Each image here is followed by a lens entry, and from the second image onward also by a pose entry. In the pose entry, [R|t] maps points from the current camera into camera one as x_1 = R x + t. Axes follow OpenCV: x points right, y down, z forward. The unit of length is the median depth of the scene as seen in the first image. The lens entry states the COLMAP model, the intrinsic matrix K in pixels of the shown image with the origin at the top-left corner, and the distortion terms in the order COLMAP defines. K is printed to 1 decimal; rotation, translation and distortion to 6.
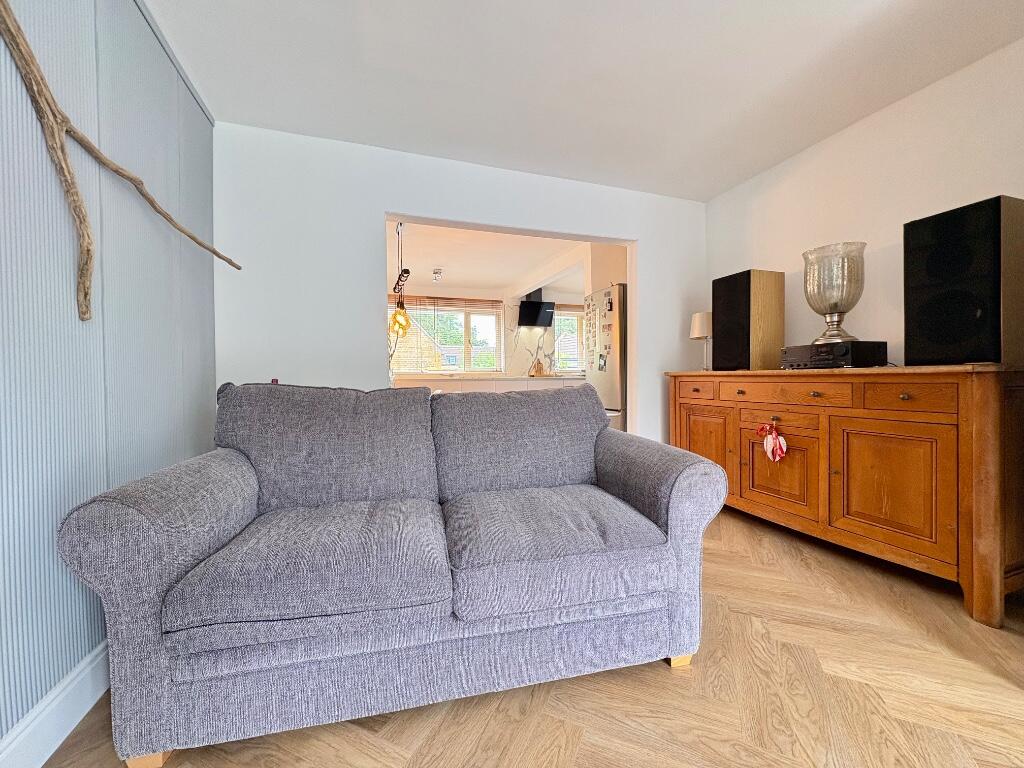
lens RADIAL K [[411.6, 0, 511.9], [0, 411.6, 384.2], [0, 0, 1]] dist [-0.003360, 0.000042]
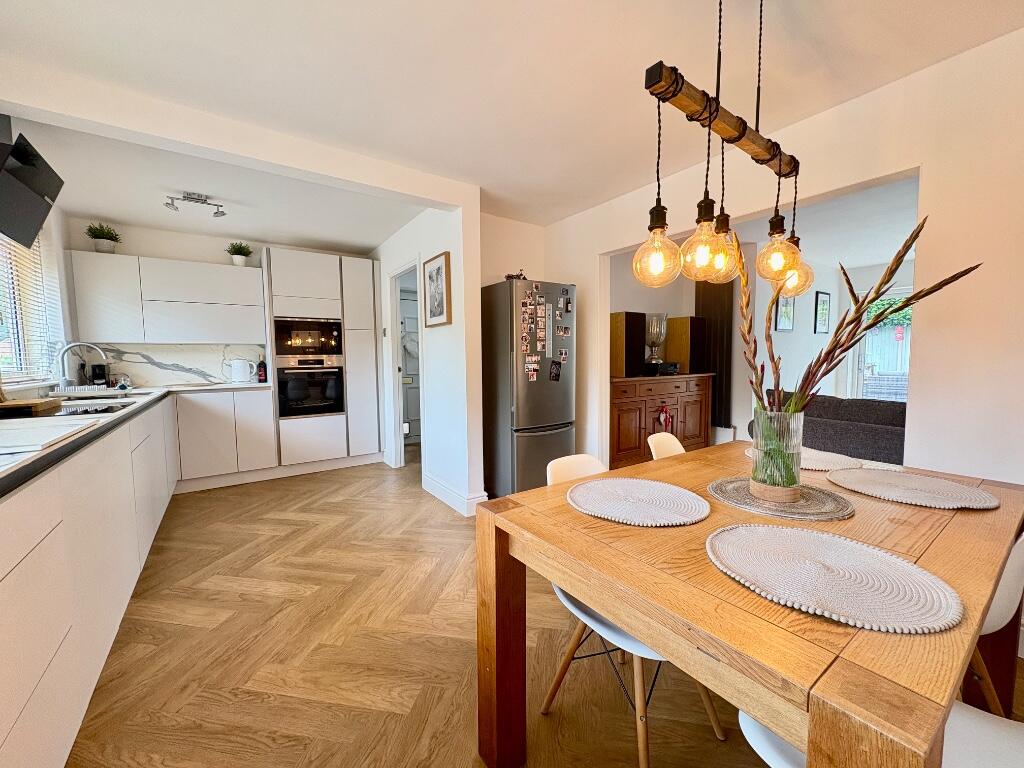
lens RADIAL K [[411.6, 0, 513.6], [0, 411.6, 383.8], [0, 0, 1]] dist [-0.003360, 0.000042]
pose [[-0.269243, -0.053739, 0.961572, -0.311963], [0.027963, 0.997585, 0.063581, -0.044686], [-0.962666, 0.044007, -0.267090, 0.720852]]
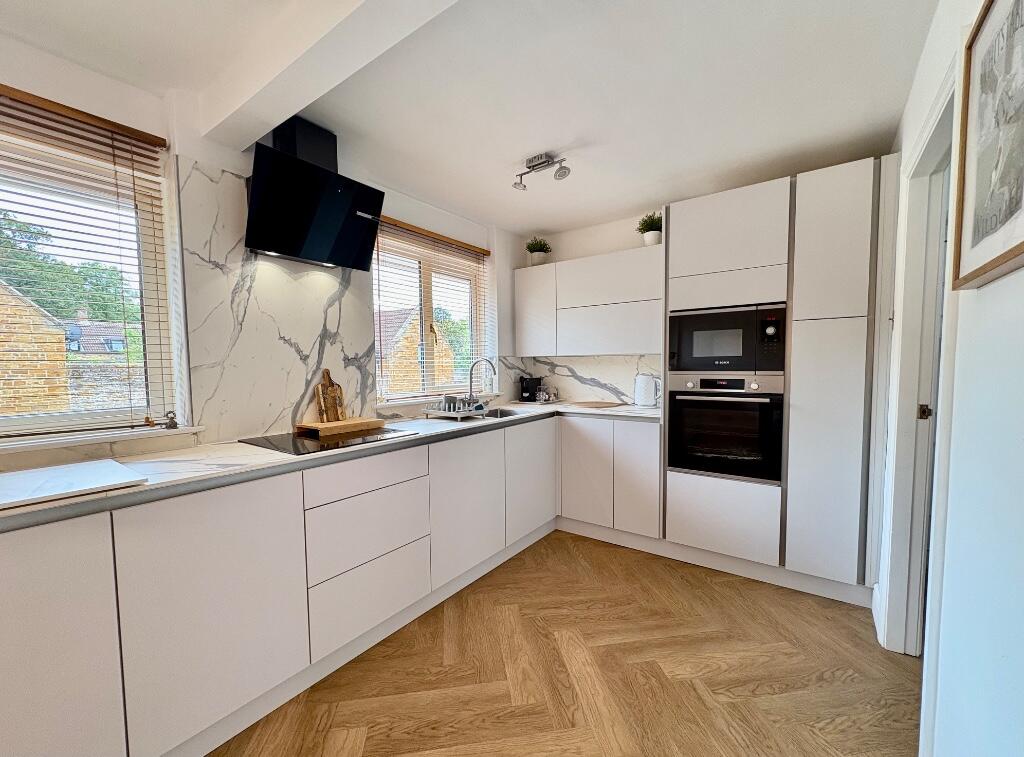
lens RADIAL K [[411.6, 0, 517.0], [0, 411.6, 390.9], [0, 0, 1]] dist [-0.003360, 0.000042]
pose [[0.819629, -0.039270, 0.571548, 0.003986], [0.015161, 0.998785, 0.046885, -0.058748], [-0.572694, -0.029763, 0.819228, 0.659260]]
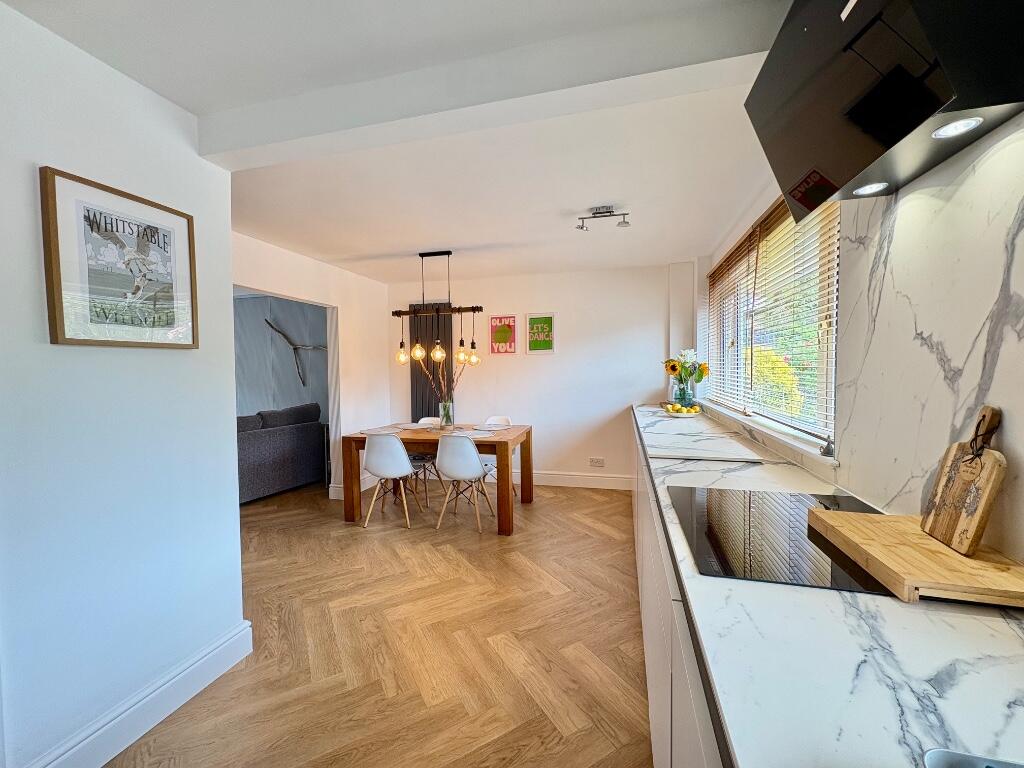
lens RADIAL K [[411.6, 0, 510.9], [0, 411.6, 388.3], [0, 0, 1]] dist [-0.003360, 0.000042]
pose [[-0.563238, 0.051356, -0.824697, 0.237103], [0.001265, 0.998119, 0.061292, -0.075488], [0.826294, 0.033479, -0.562244, 0.958186]]
